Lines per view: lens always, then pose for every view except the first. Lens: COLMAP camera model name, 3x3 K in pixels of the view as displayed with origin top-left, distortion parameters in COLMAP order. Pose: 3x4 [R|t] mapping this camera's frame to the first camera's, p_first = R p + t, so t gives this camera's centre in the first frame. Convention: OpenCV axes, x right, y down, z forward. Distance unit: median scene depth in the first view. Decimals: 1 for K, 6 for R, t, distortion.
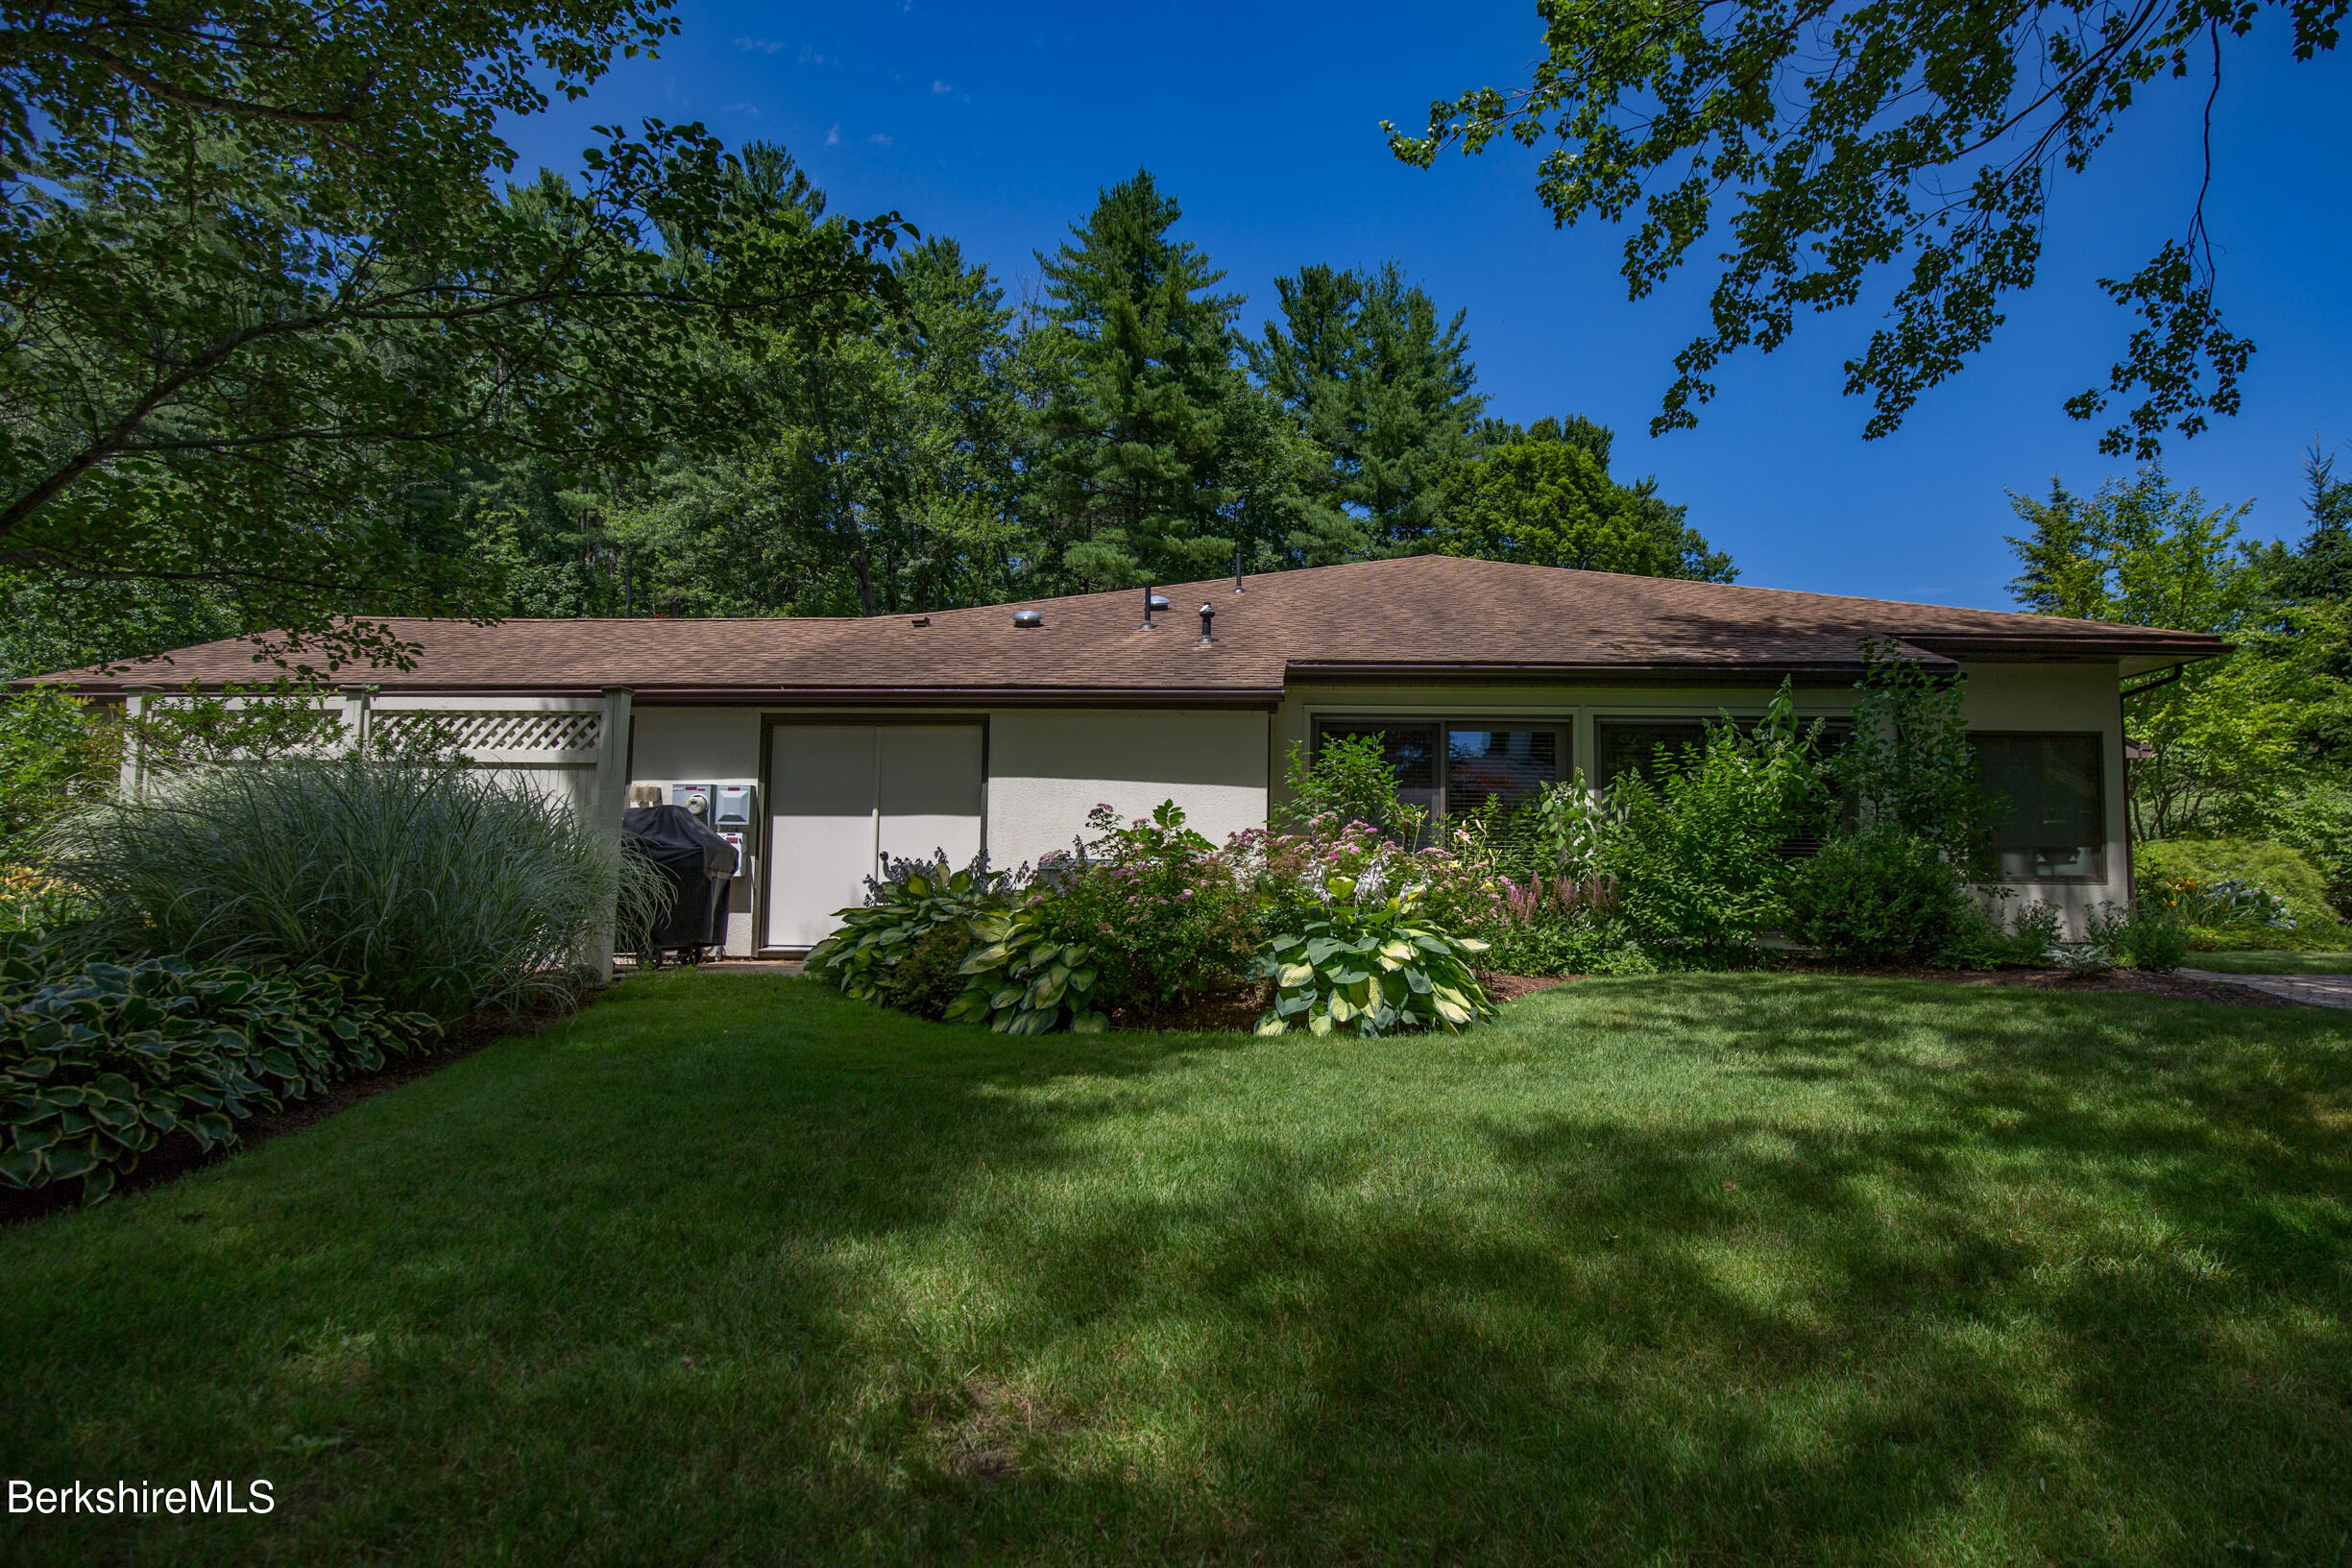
lens RADIAL K [[1374.7, 0, 1175.6], [0, 1374.7, 731.1], [0, 0, 1]] dist [0.000937, 0.000102]
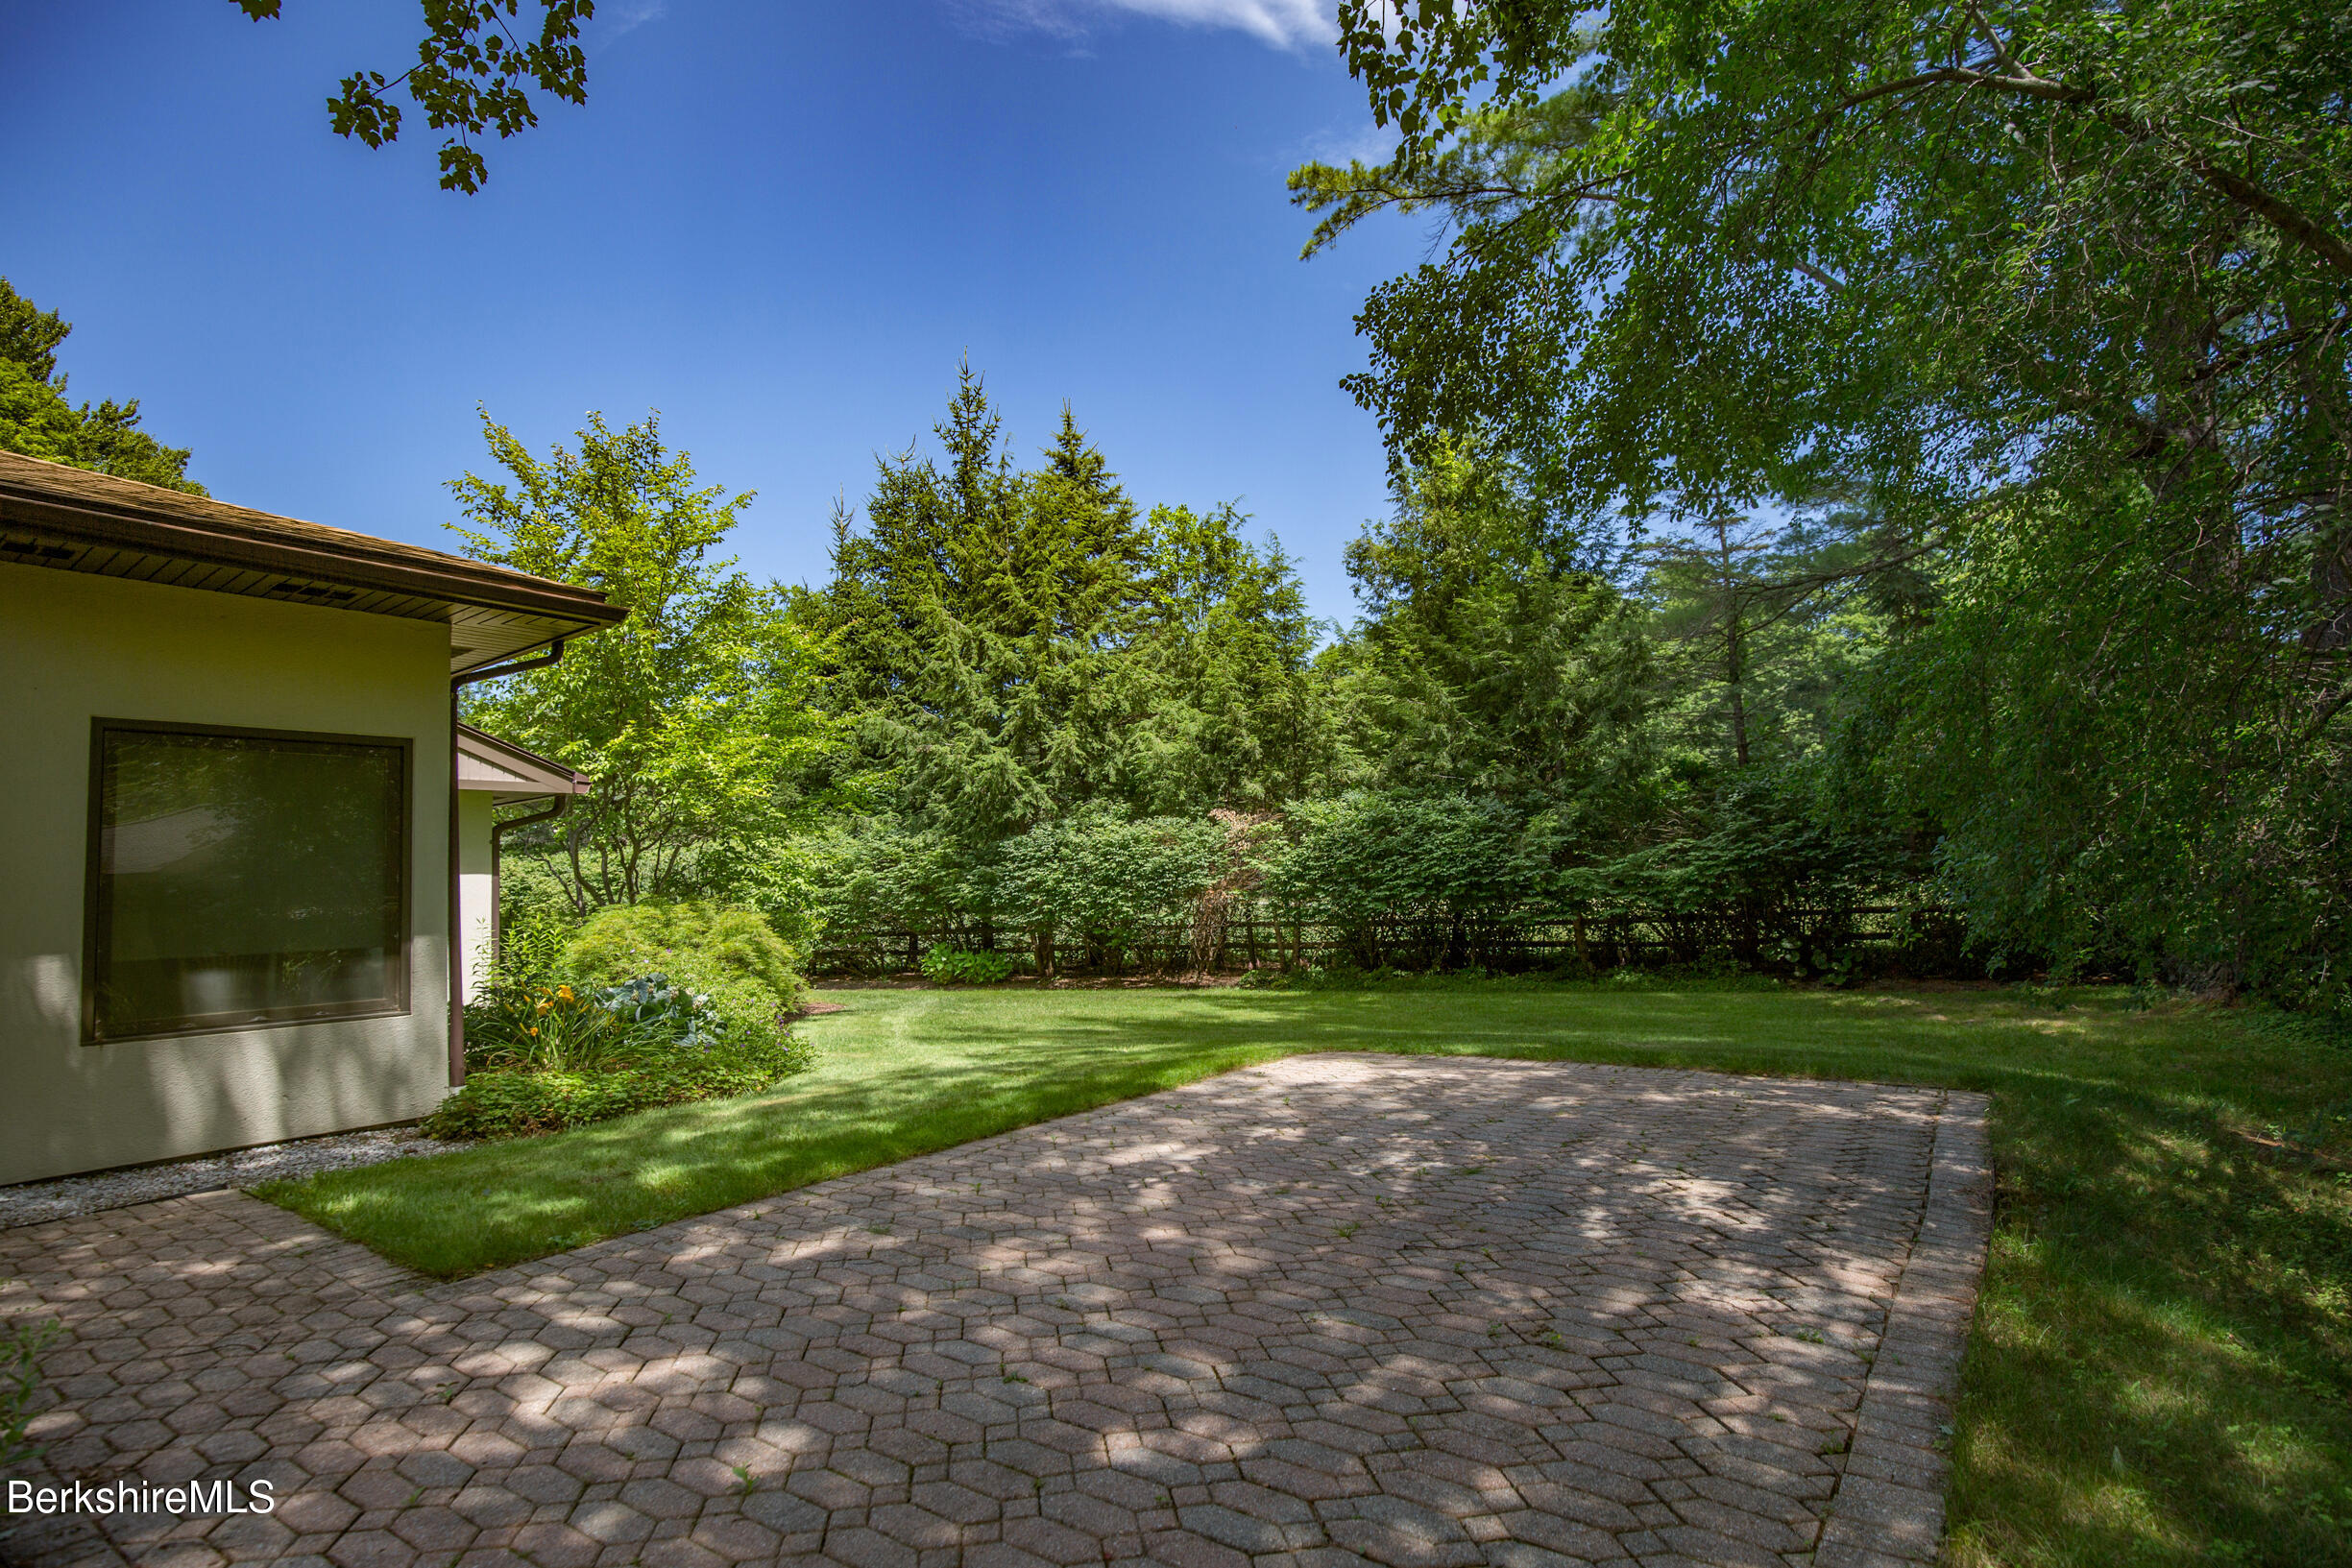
lens RADIAL K [[1086.8, 0, 1176.0], [0, 1086.8, 784.0], [0, 0, 1]] dist [0.001001, 0.000140]
pose [[0.579431, 0.043589, 0.813855, 0.411752], [-0.045825, 0.998732, -0.020865, 0.010808], [-0.813732, -0.025205, 0.580694, 0.411855]]
